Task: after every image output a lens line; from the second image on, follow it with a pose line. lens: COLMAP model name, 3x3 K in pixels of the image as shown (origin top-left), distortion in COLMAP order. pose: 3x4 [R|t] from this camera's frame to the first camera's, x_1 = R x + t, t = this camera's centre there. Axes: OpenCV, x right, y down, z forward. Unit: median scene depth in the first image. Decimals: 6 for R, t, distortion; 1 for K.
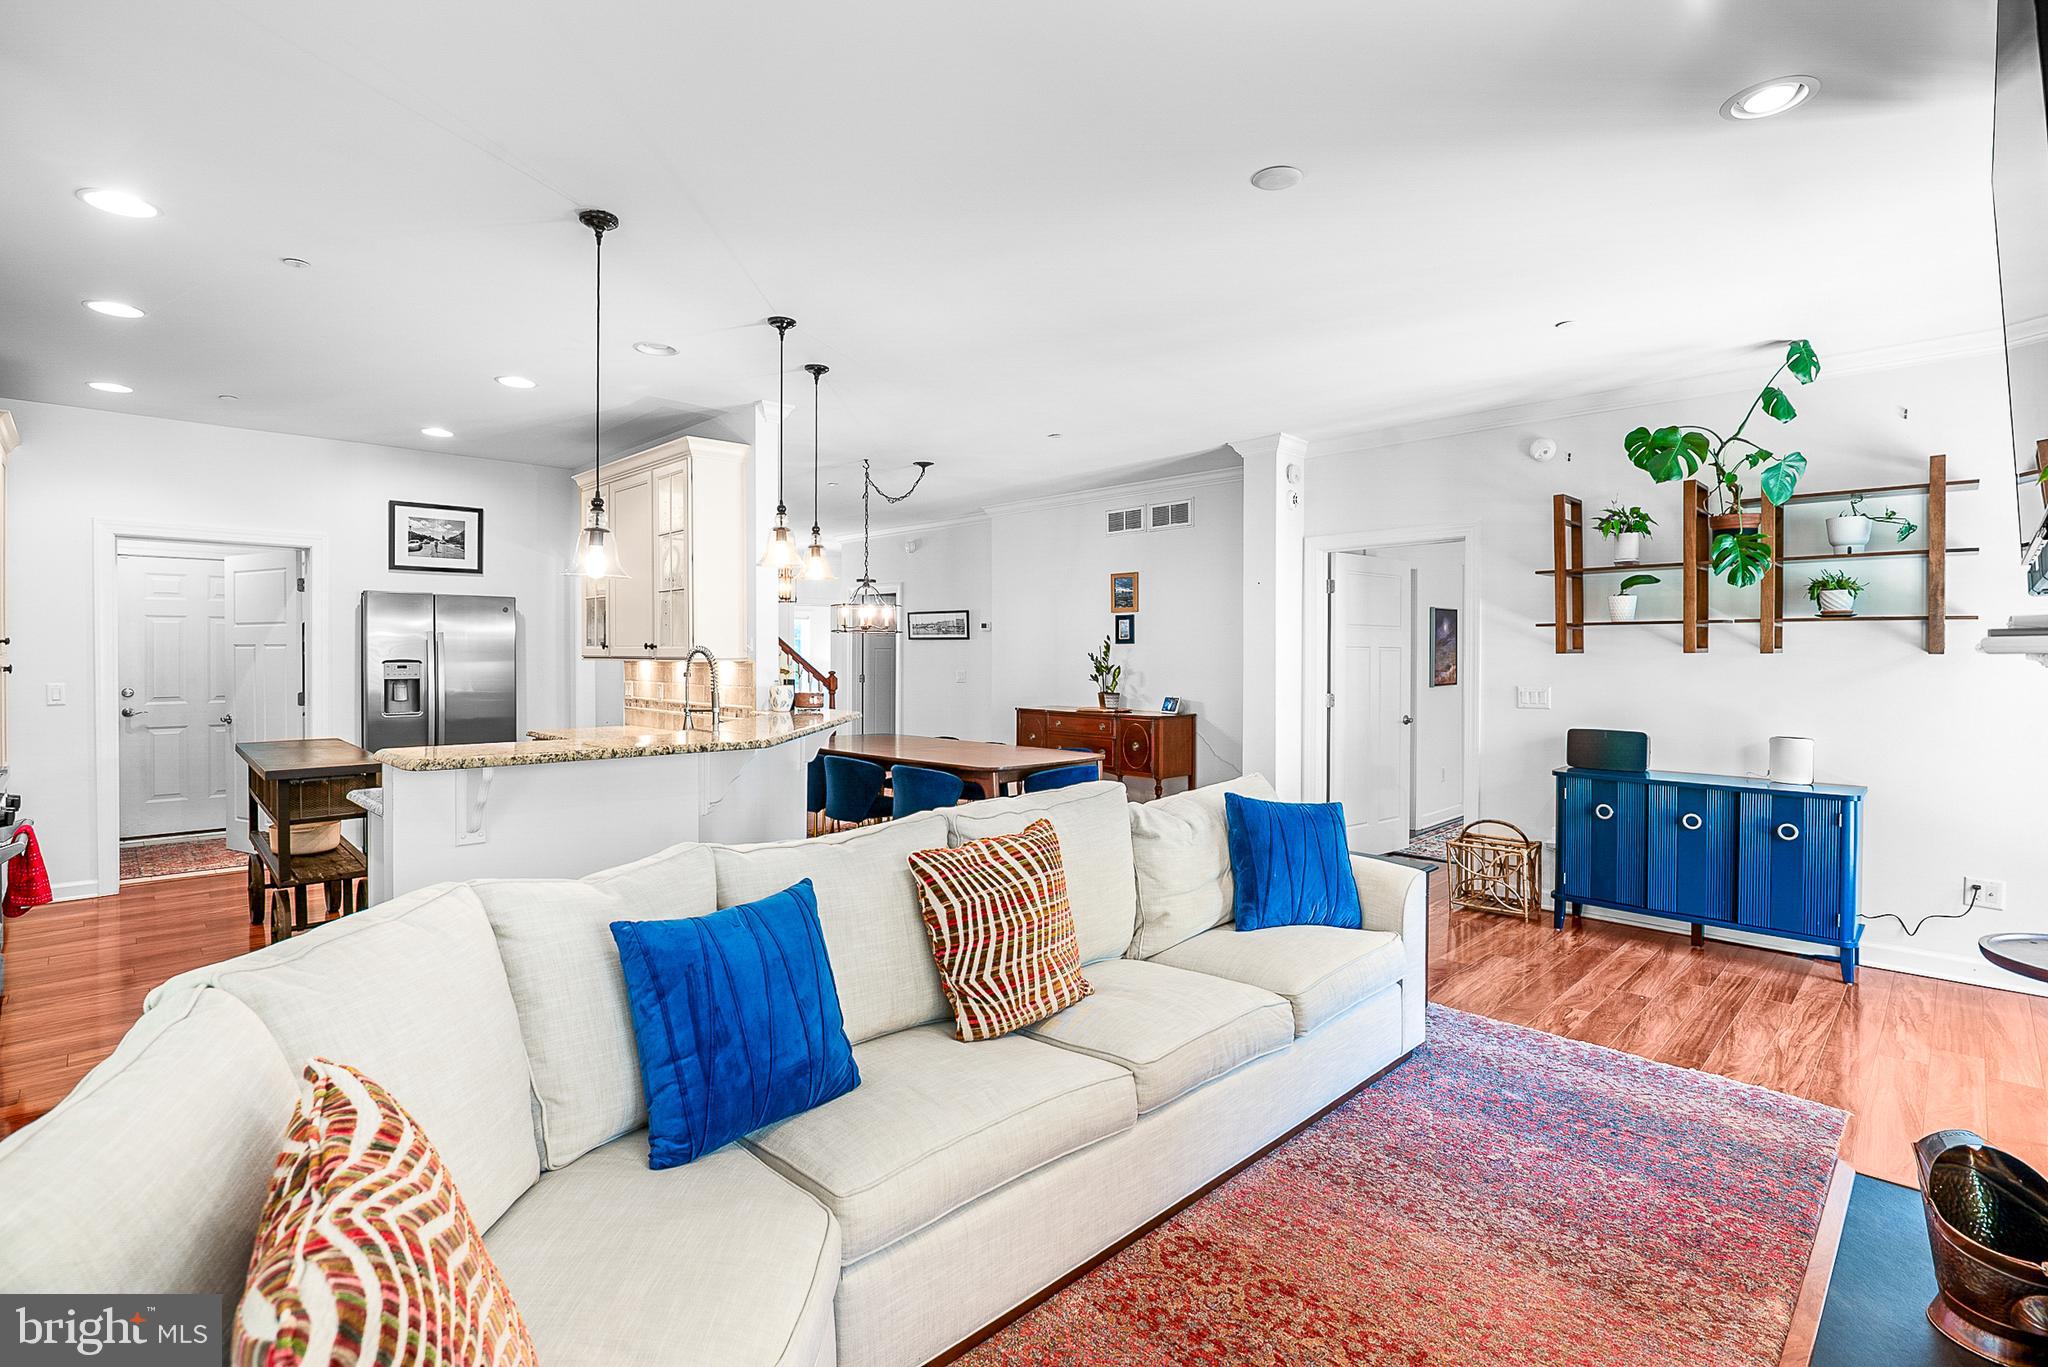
lens RADIAL K [[949.6, 0, 1028.3], [0, 949.6, 658.6], [0, 0, 1]] dist [-0.022376, 0.001843]
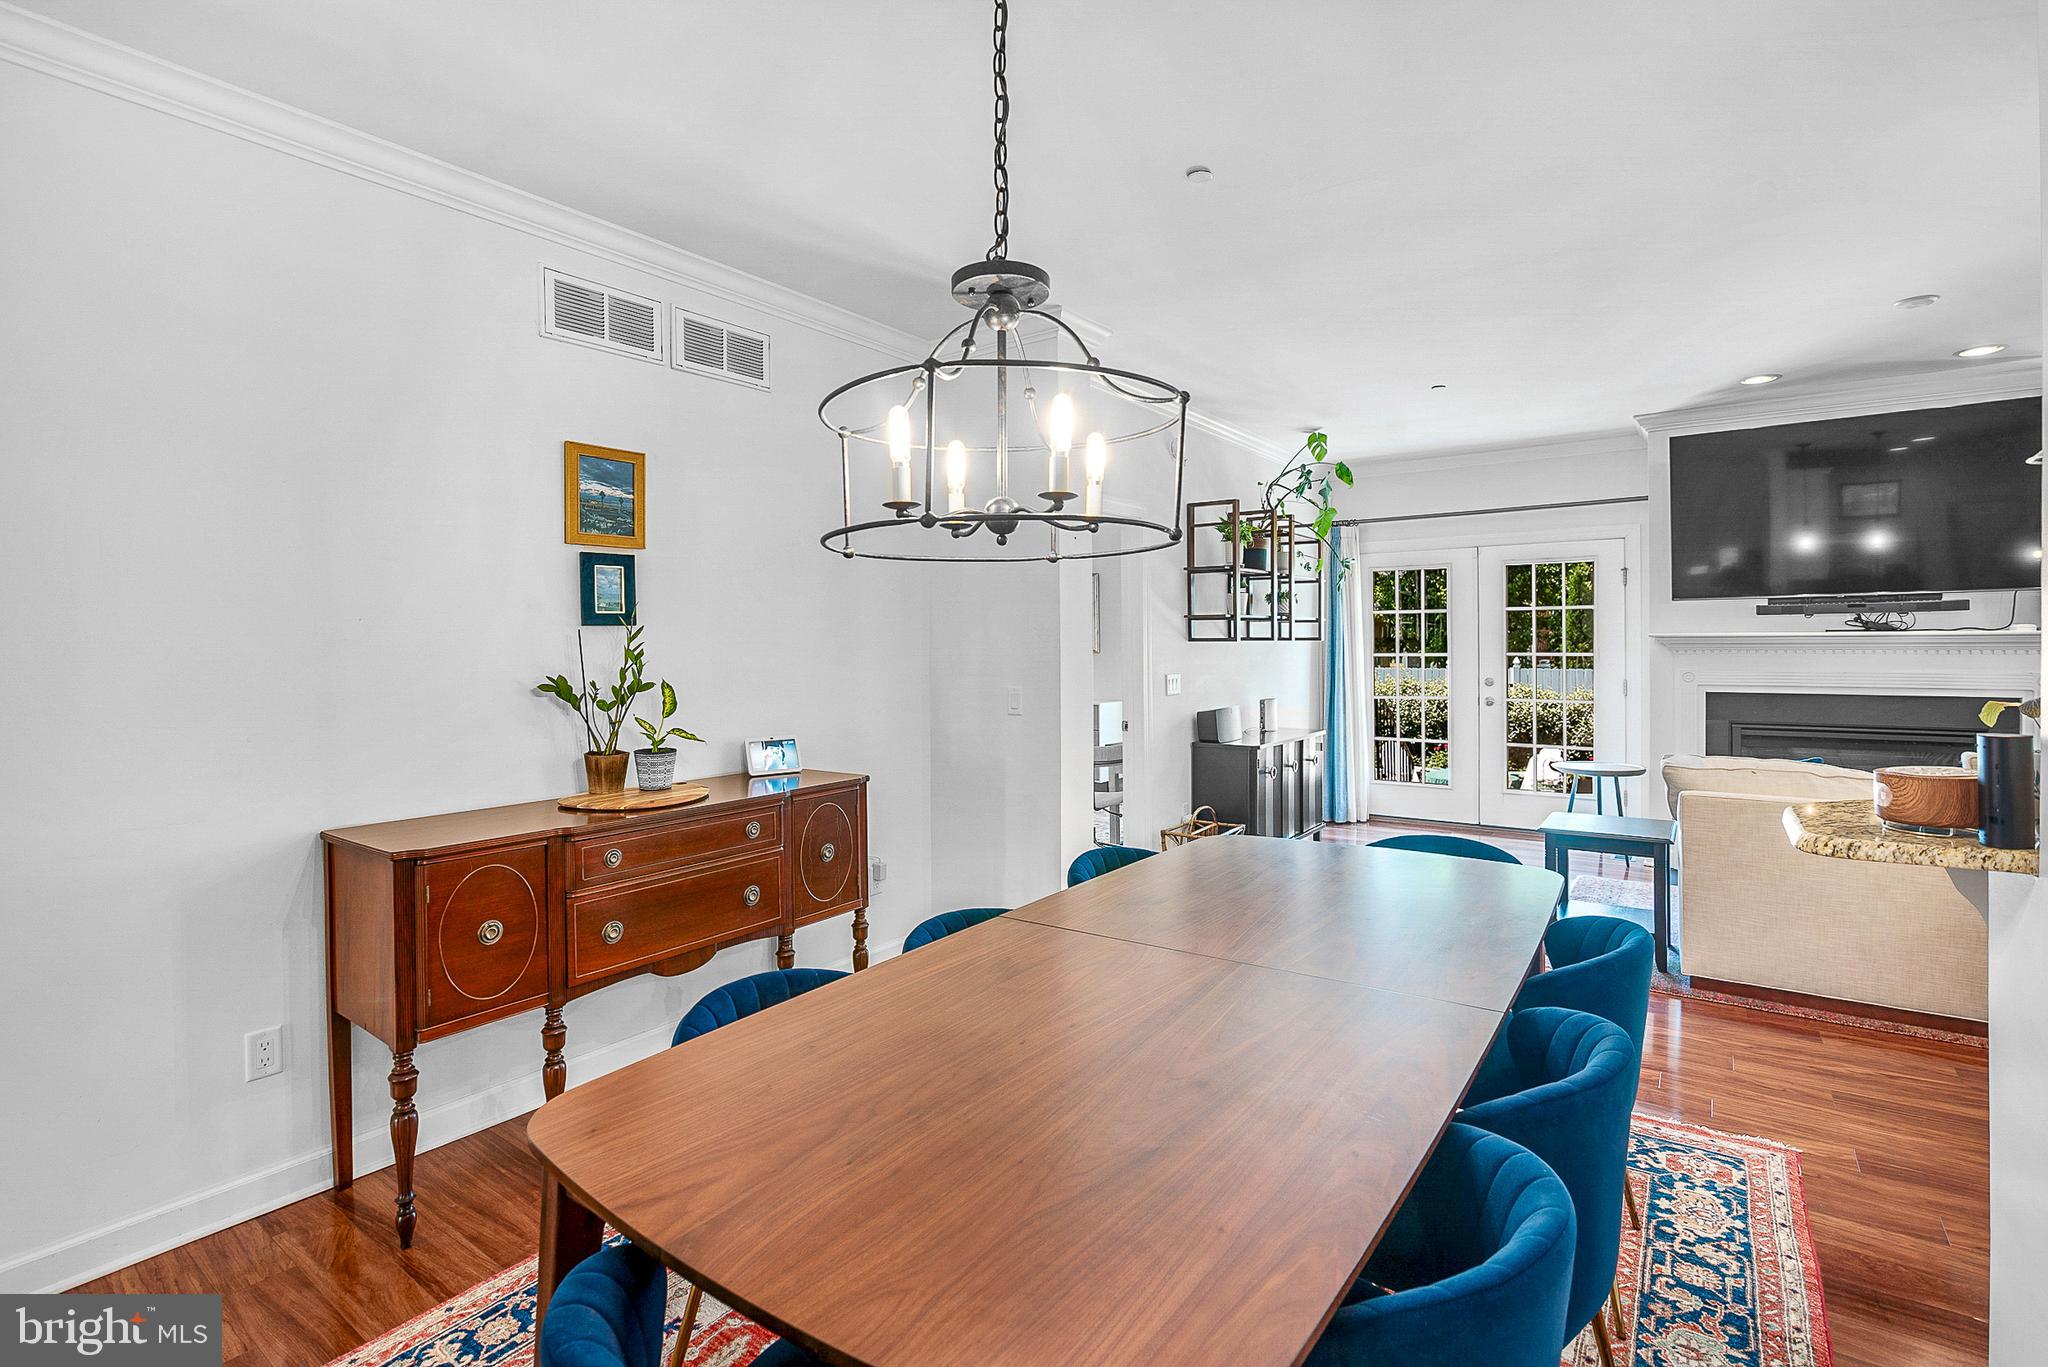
lens RADIAL K [[949.6, 0, 1017.3], [0, 949.6, 647.4], [0, 0, 1]] dist [-0.022376, 0.001843]
pose [[-0.148818, -0.008977, 0.988824, -0.526895], [0.011812, 0.999871, 0.010855, -0.014548], [-0.988794, 0.013296, -0.148693, 1.480906]]
